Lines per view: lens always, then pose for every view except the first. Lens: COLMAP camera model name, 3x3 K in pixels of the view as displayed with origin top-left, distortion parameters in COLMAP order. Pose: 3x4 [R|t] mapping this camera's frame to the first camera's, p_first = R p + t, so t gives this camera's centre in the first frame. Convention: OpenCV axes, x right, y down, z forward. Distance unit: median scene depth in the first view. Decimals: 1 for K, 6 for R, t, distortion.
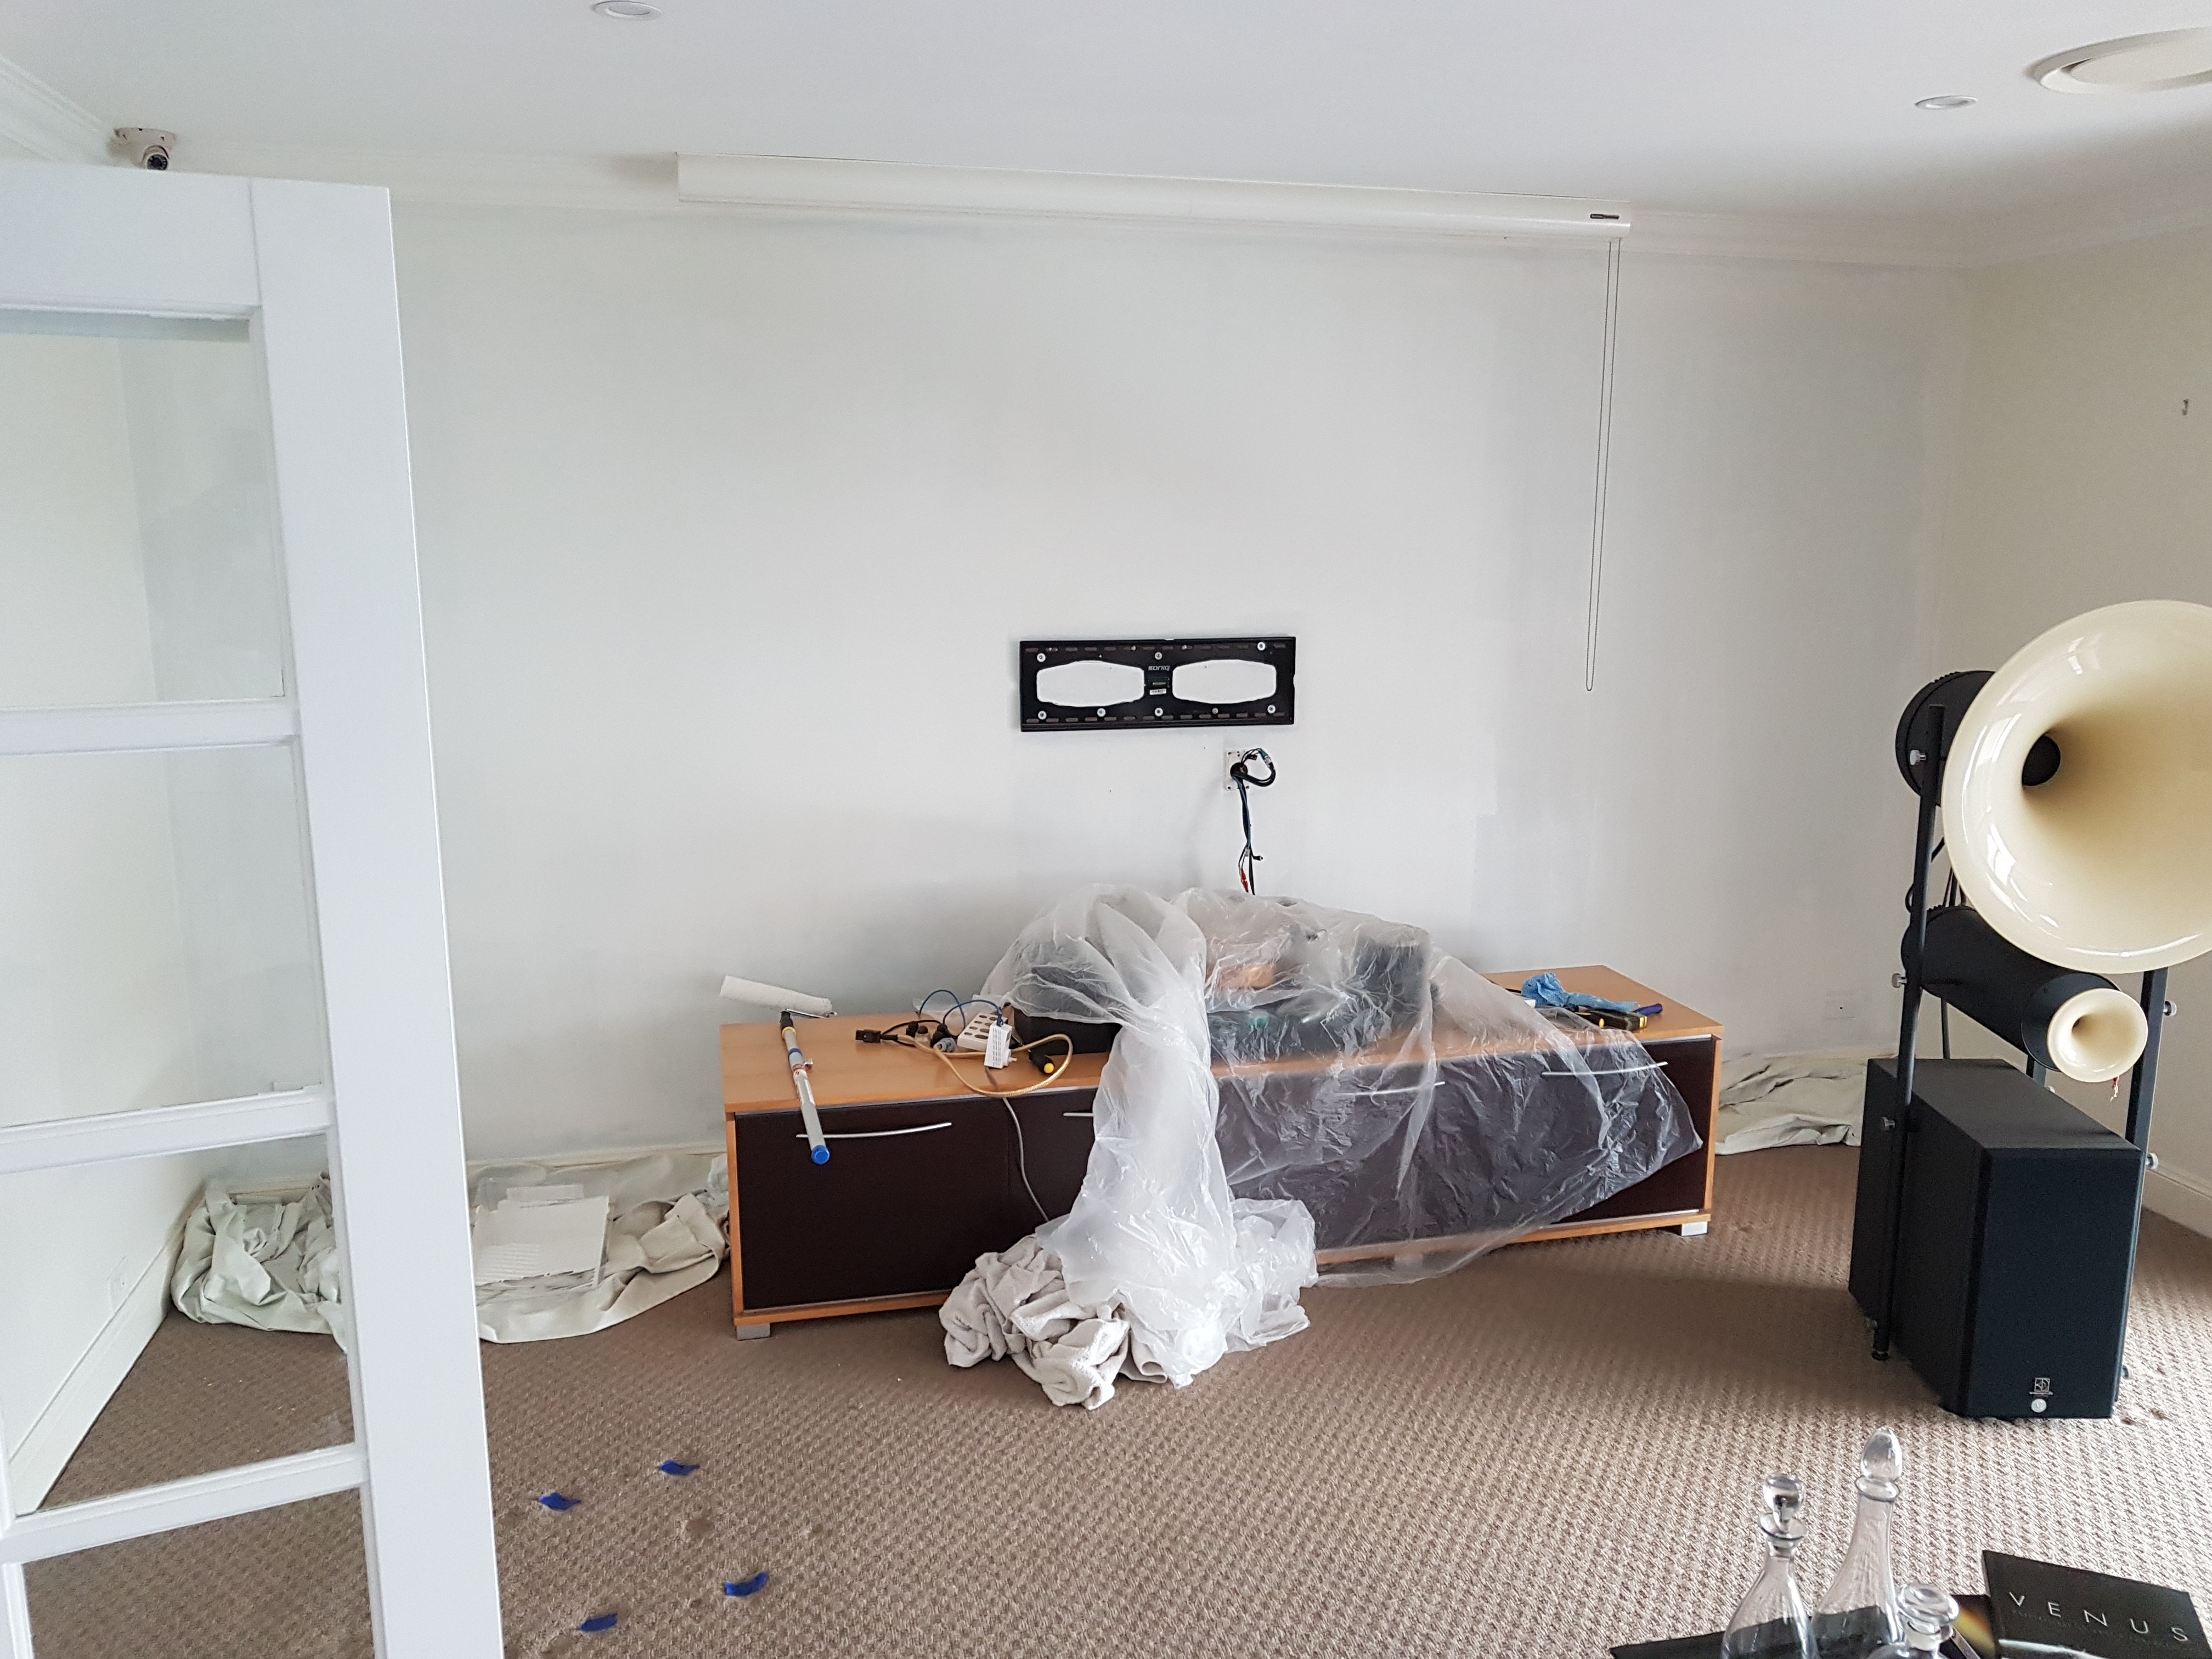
lens RADIAL K [[1755.4, 0, 1106.0], [0, 1755.4, 829.5], [0, 0, 1]] dist [-0.004283, 0.001504]
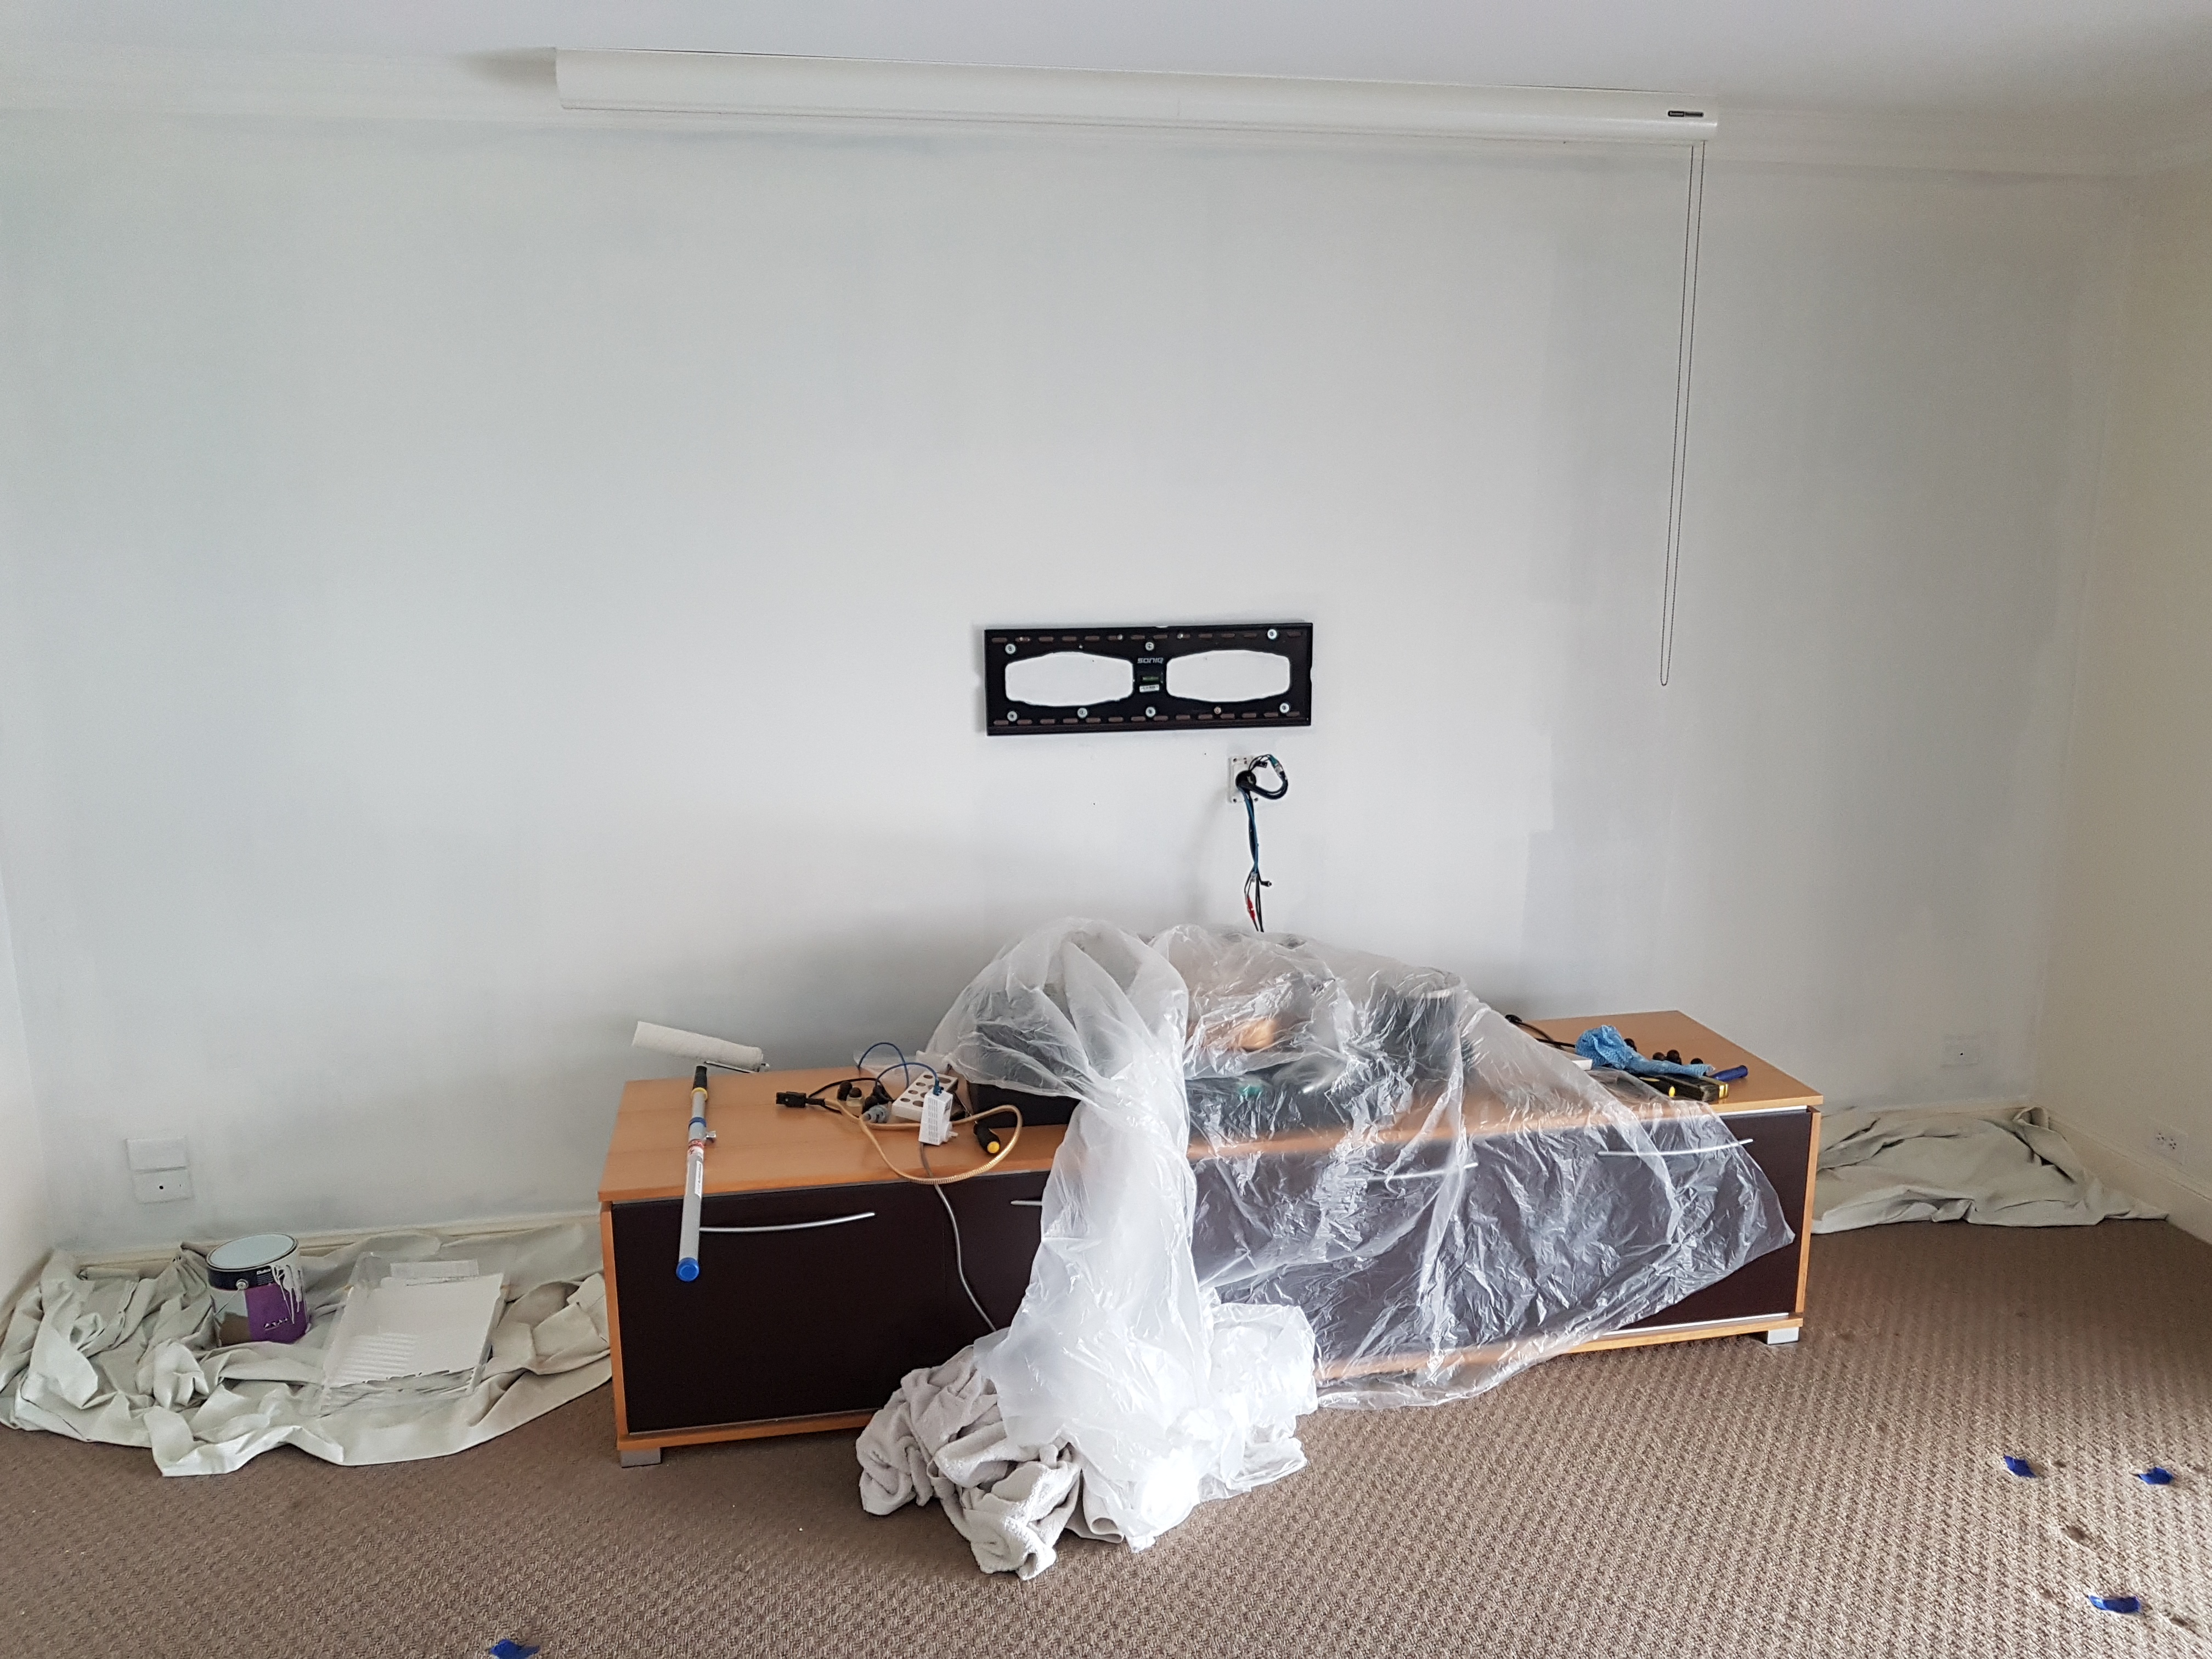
lens RADIAL K [[1761.5, 0, 1089.3], [0, 1761.5, 844.1], [0, 0, 1]] dist [0.005038, -0.043414]
pose [[0.998465, 0.003026, -0.055295, 0.054681], [-0.001803, 0.999753, 0.022155, -0.024588], [0.055348, -0.022022, 0.998224, 0.161514]]
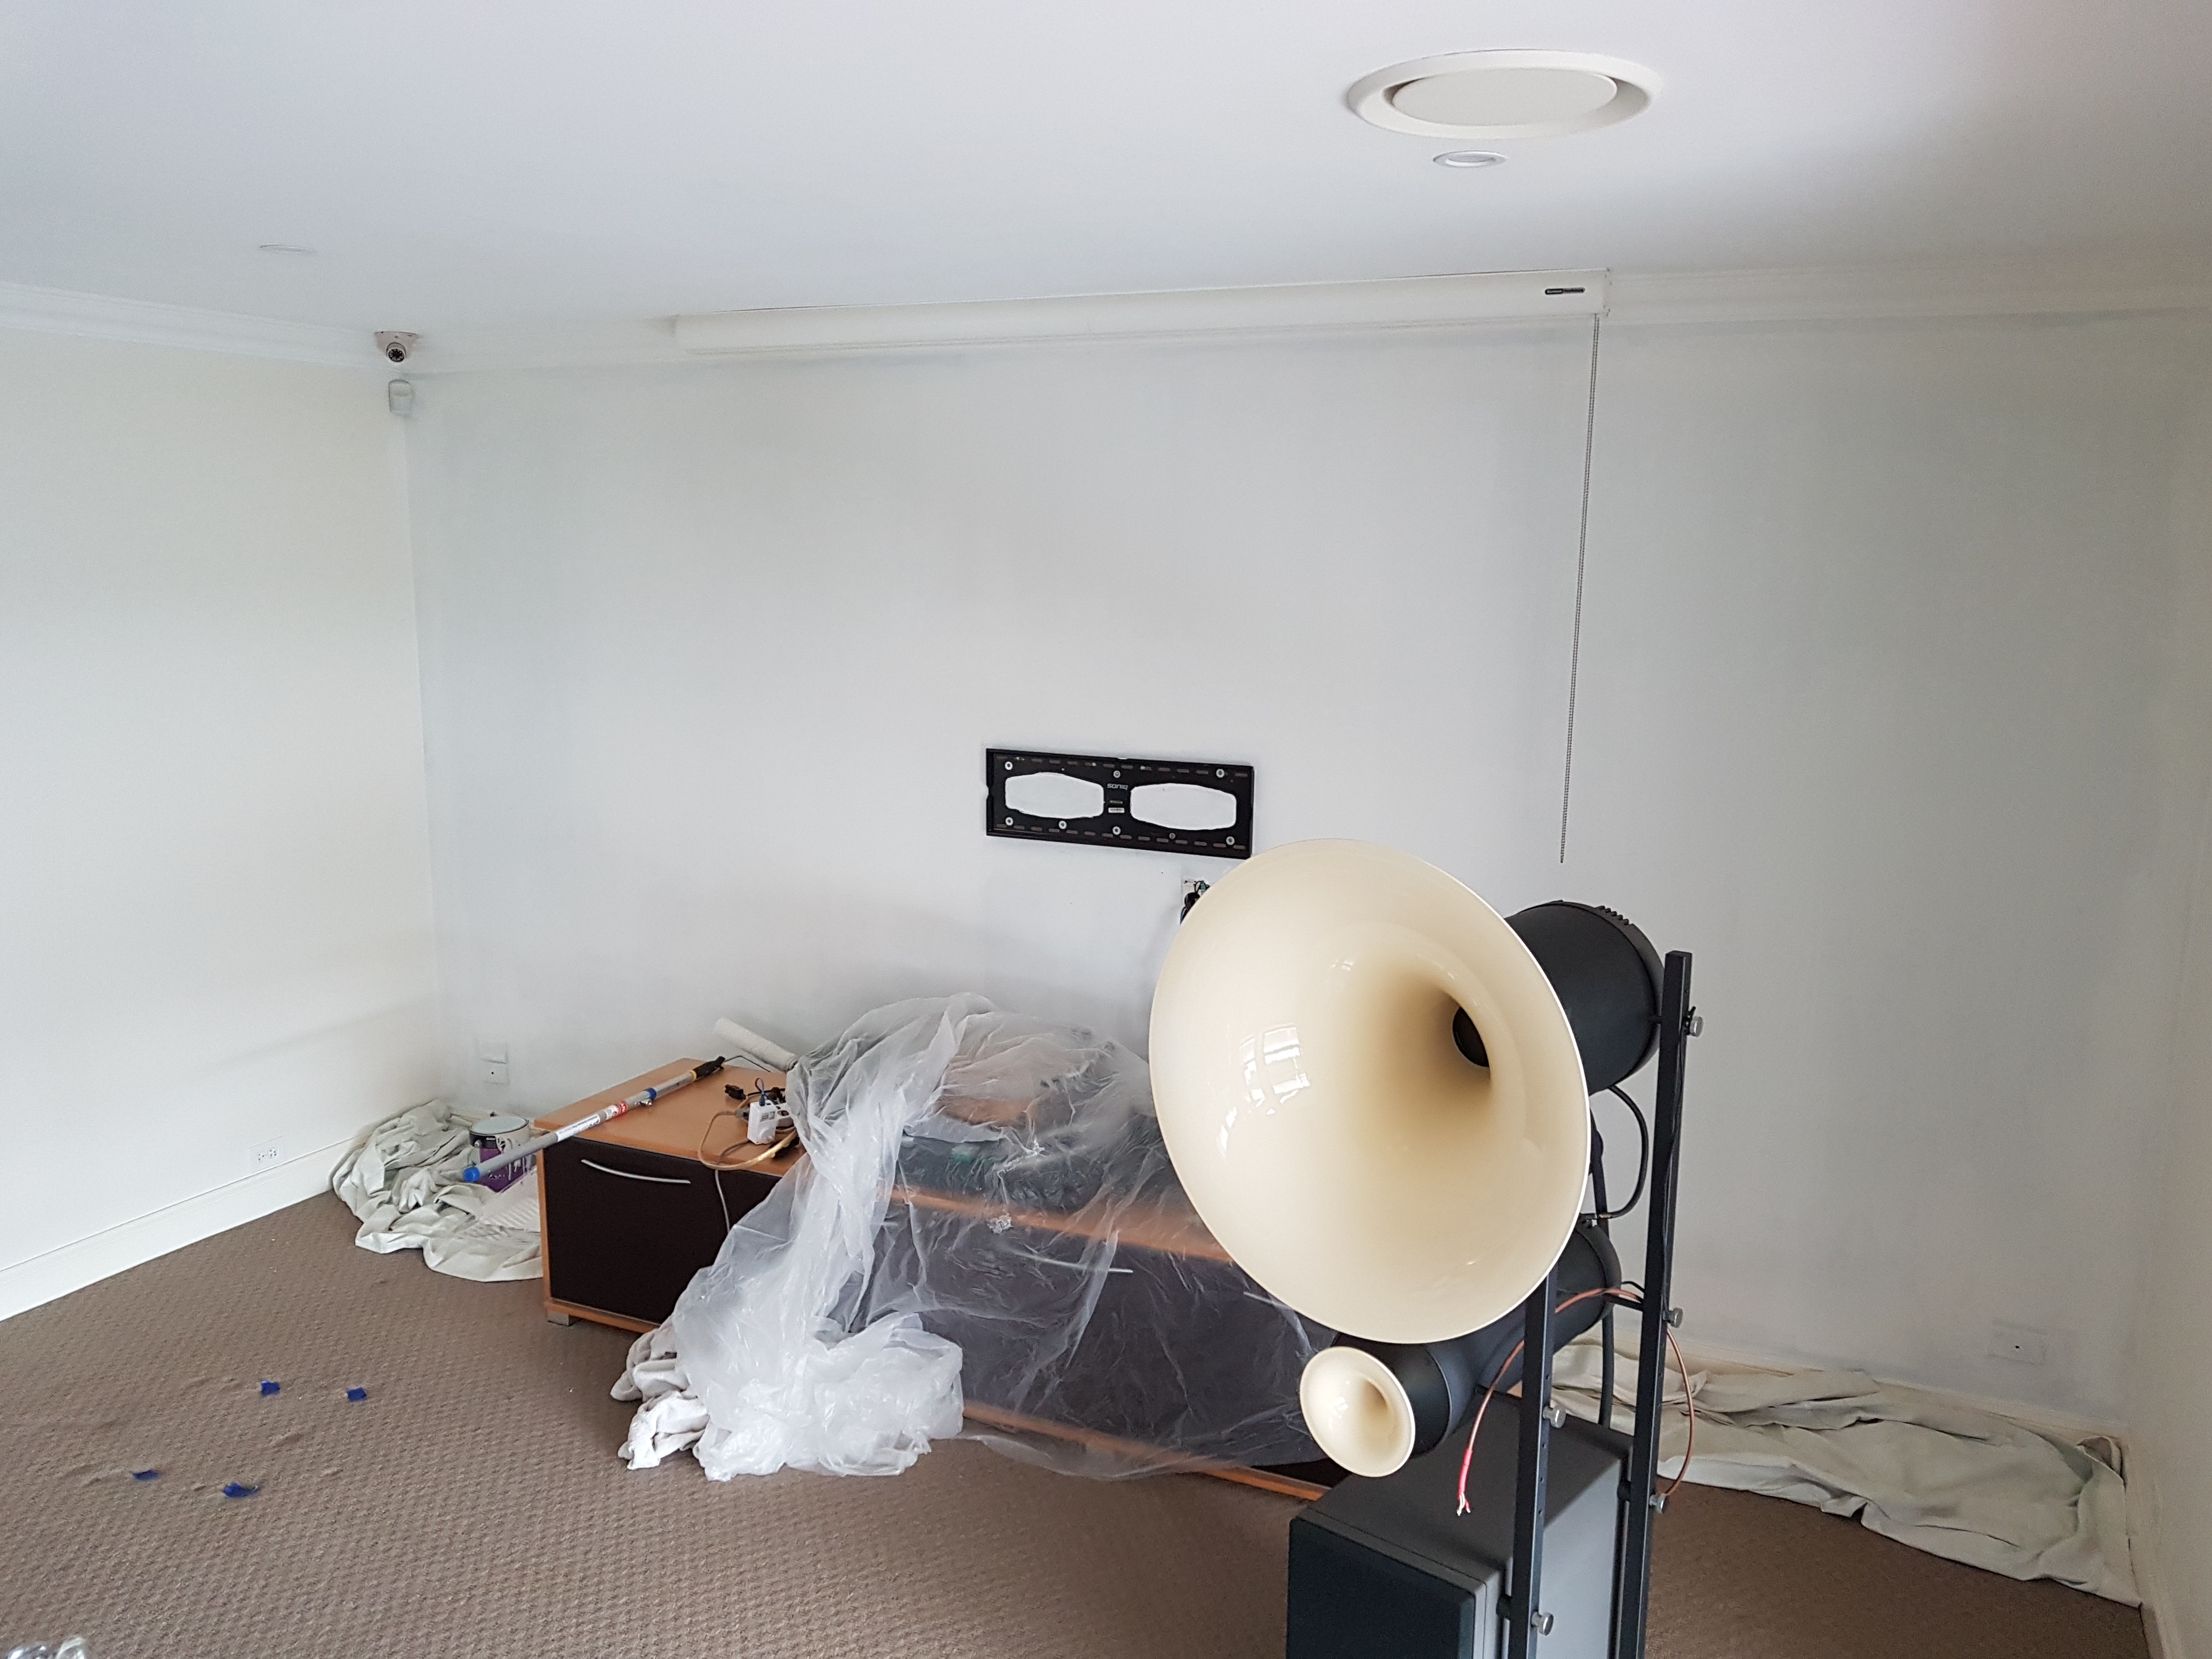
lens RADIAL K [[1672.8, 0, 1106.0], [0, 1672.8, 829.5], [0, 0, 1]] dist [0.042069, -0.075701]
pose [[0.784530, 0.106364, -0.610900, 0.684050], [-0.126367, 0.991929, 0.010423, -0.087454], [0.607078, 0.069021, 0.791639, 0.288132]]
